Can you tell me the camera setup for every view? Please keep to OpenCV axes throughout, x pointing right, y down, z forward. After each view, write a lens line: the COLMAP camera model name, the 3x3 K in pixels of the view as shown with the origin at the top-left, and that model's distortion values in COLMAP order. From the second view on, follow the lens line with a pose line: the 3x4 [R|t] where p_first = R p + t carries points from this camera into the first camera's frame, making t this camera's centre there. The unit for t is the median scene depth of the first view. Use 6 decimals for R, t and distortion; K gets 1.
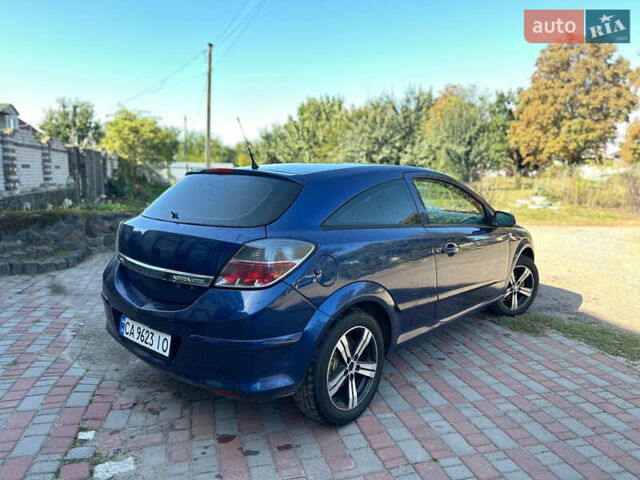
lens RADIAL K [[454.8, 0, 320.0], [0, 454.8, 240.0], [0, 0, 1]] dist [0.061610, -0.089061]
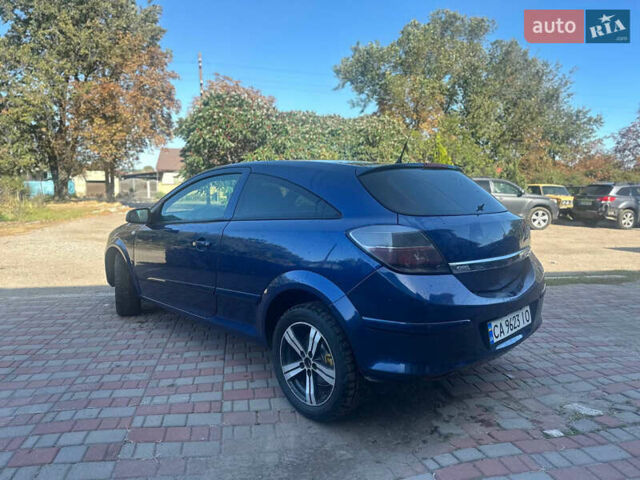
lens RADIAL K [[454.8, 0, 320.0], [0, 454.8, 240.0], [0, 0, 1]] dist [0.061610, -0.089061]
pose [[0.073543, -0.119580, 0.990097, -0.802876], [0.141540, 0.983987, 0.108329, -0.084776], [-0.987197, 0.132171, 0.089291, 0.742847]]
